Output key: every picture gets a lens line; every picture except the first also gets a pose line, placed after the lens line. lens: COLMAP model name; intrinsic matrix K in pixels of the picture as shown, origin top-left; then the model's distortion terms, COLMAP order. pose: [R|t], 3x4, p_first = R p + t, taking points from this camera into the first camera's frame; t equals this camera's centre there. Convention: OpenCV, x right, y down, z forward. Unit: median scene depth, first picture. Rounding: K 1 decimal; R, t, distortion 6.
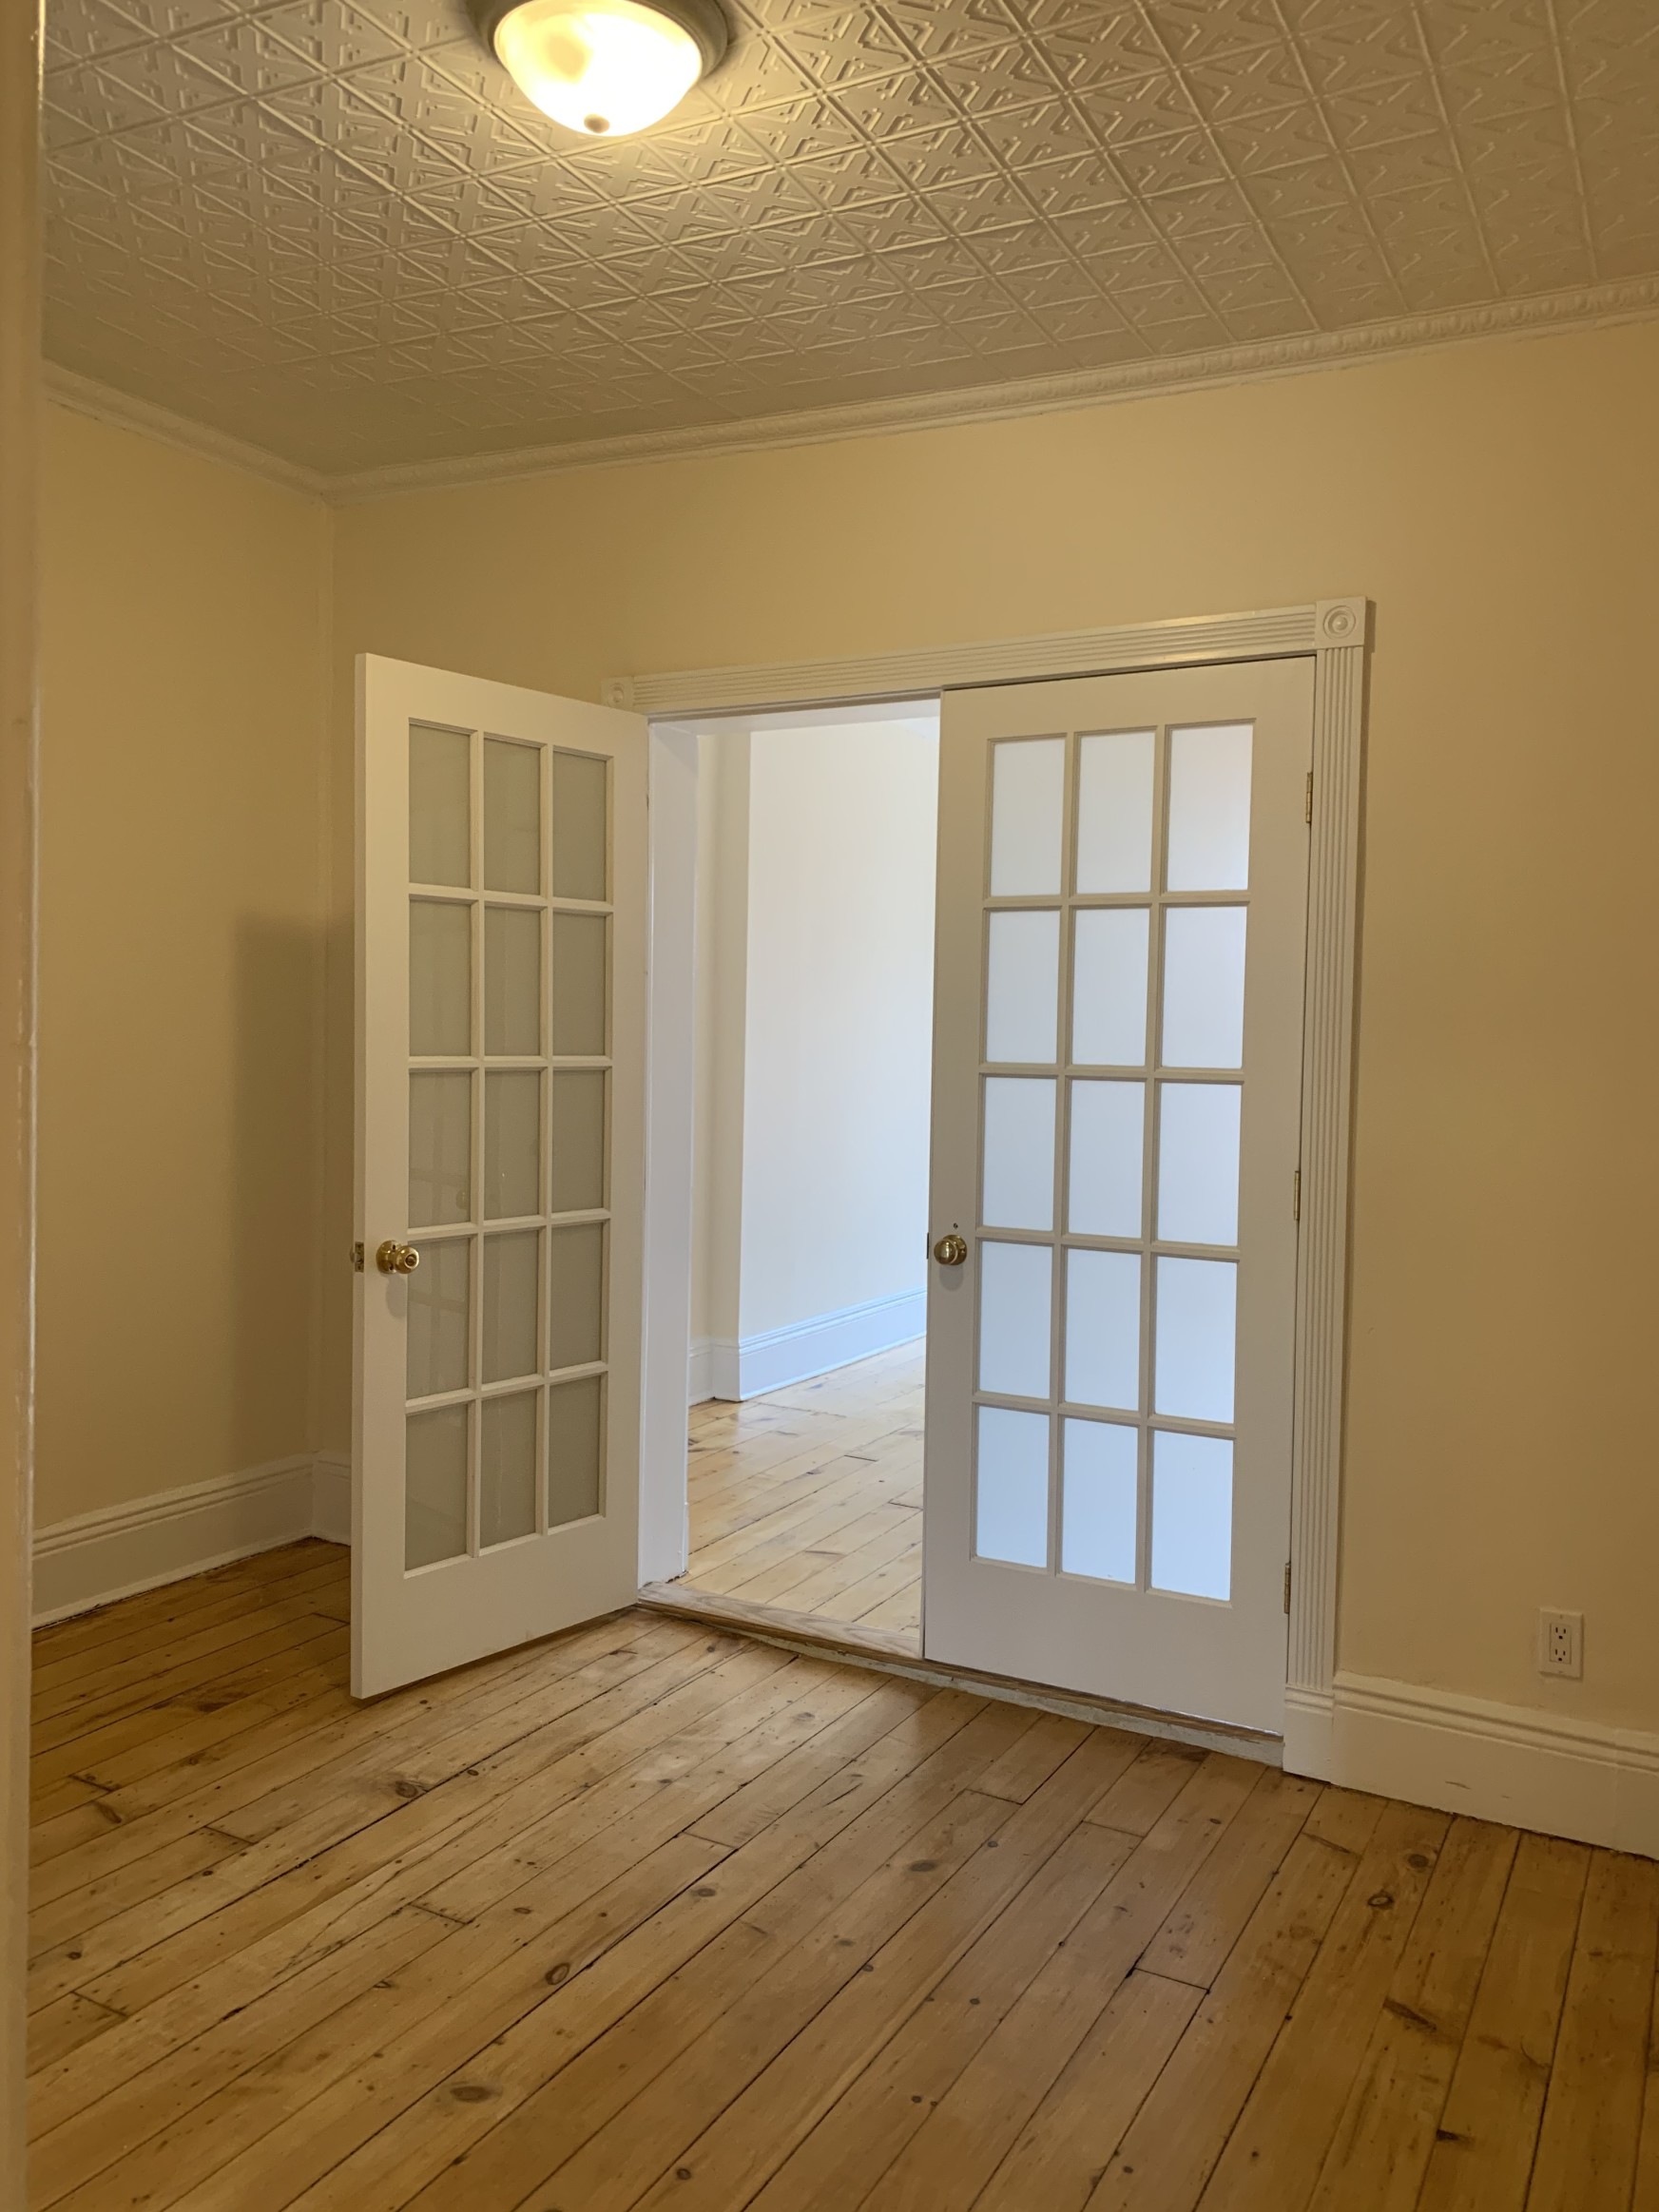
lens RADIAL K [[1685.2, 0, 823.0], [0, 1685.2, 1095.5], [0, 0, 1]] dist [0.015949, -0.026380]
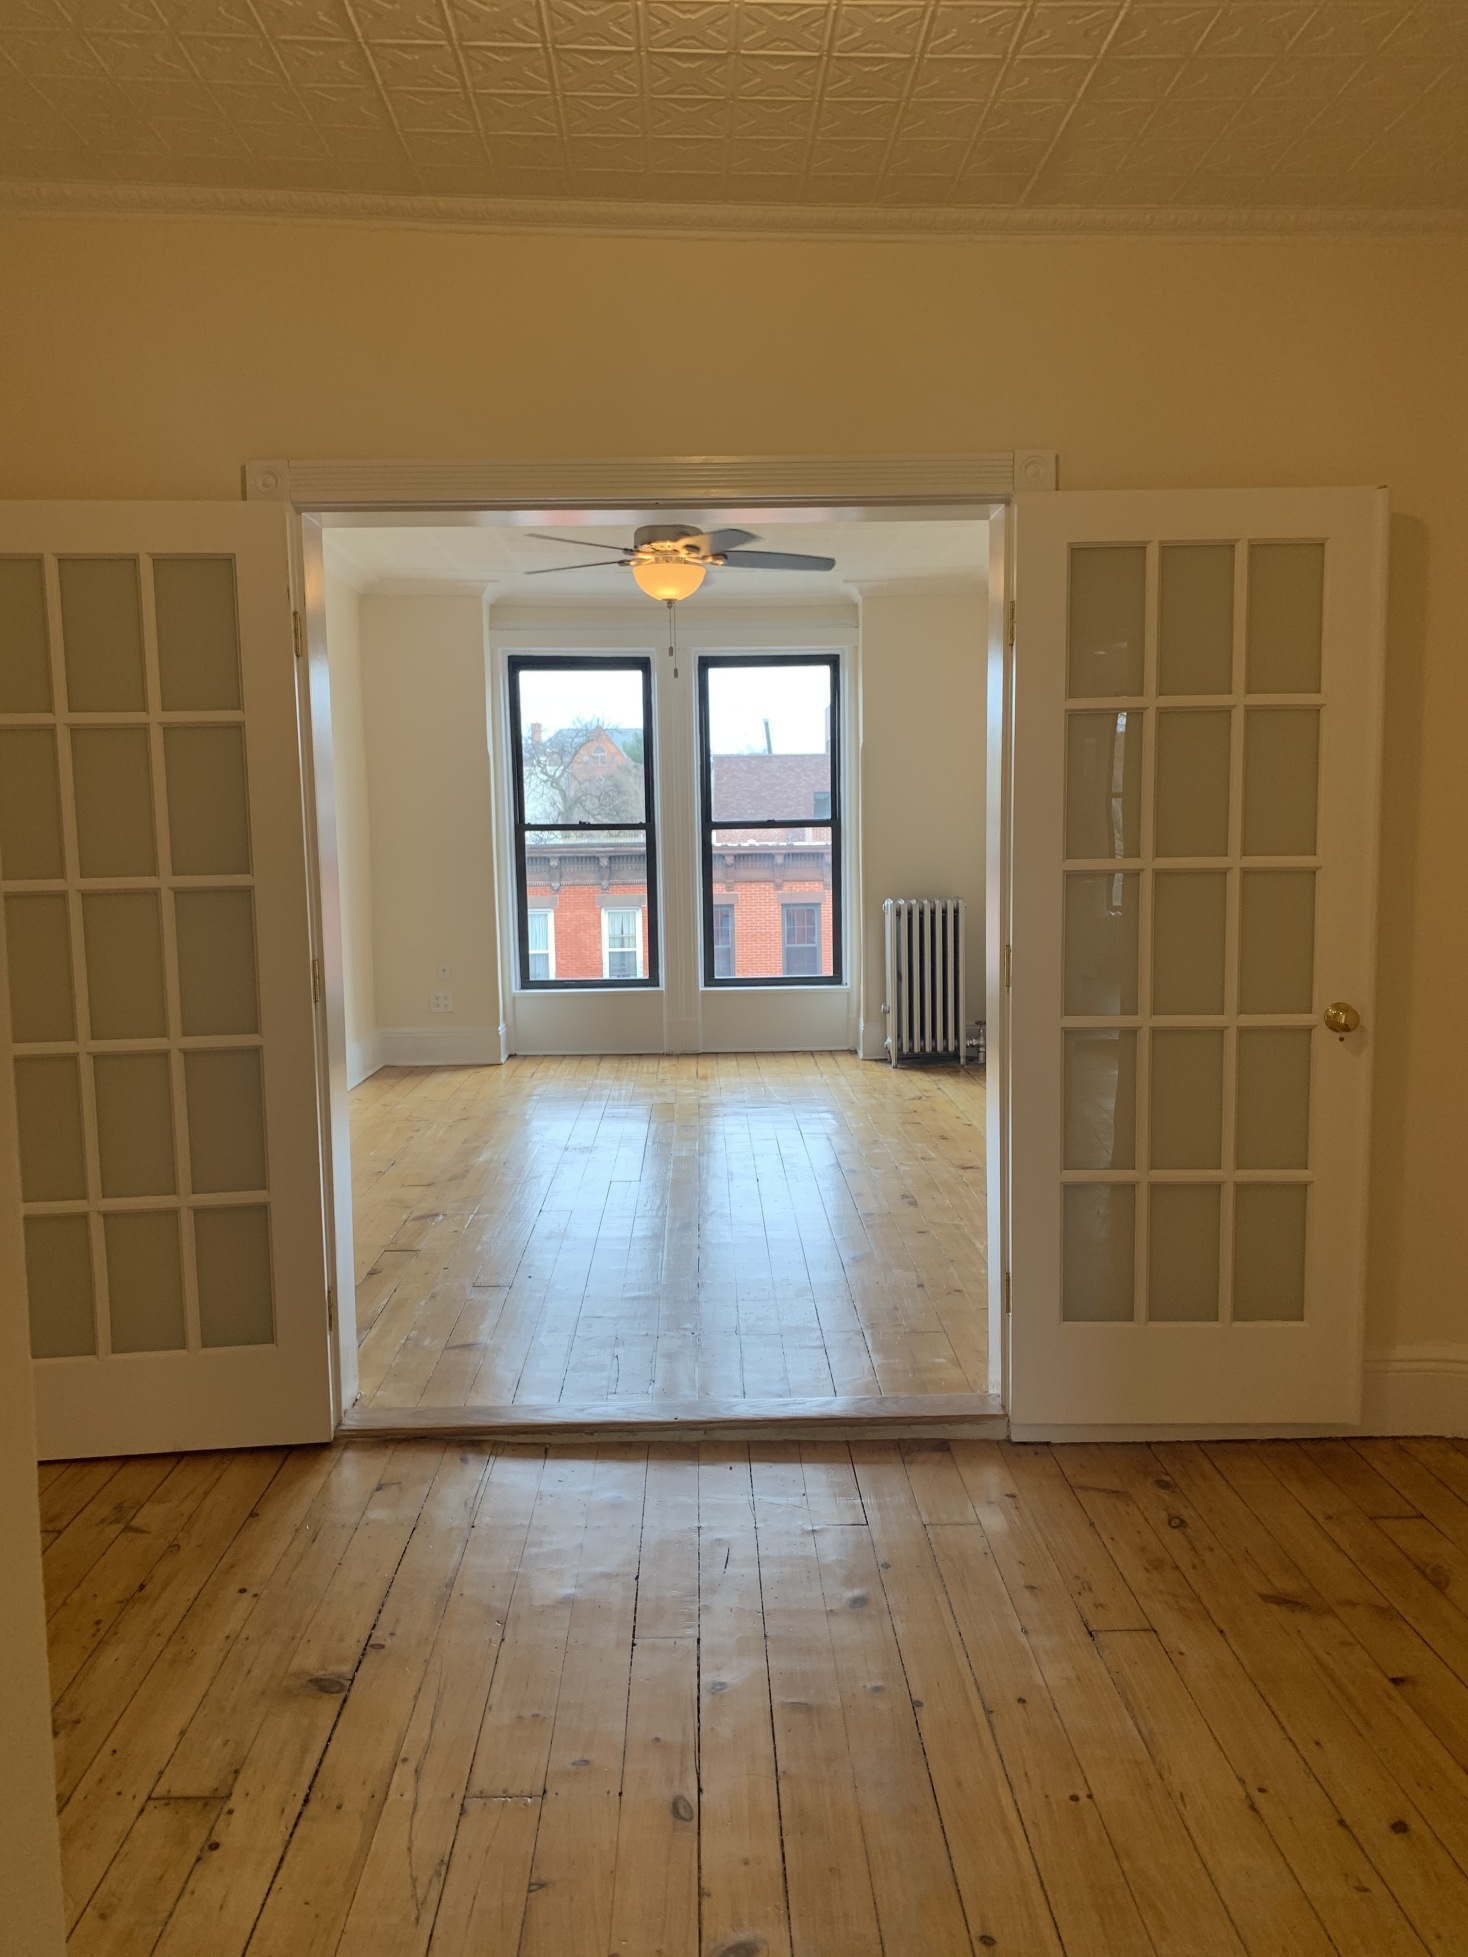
lens RADIAL K [[1490.8, 0, 735.2], [0, 1490.8, 983.3], [0, 0, 1]] dist [0.015949, -0.026380]
pose [[0.867108, -0.085169, 0.490786, -0.433548], [0.049293, 0.995110, 0.085598, -0.029520], [-0.495676, -0.050030, 0.867065, 0.208215]]
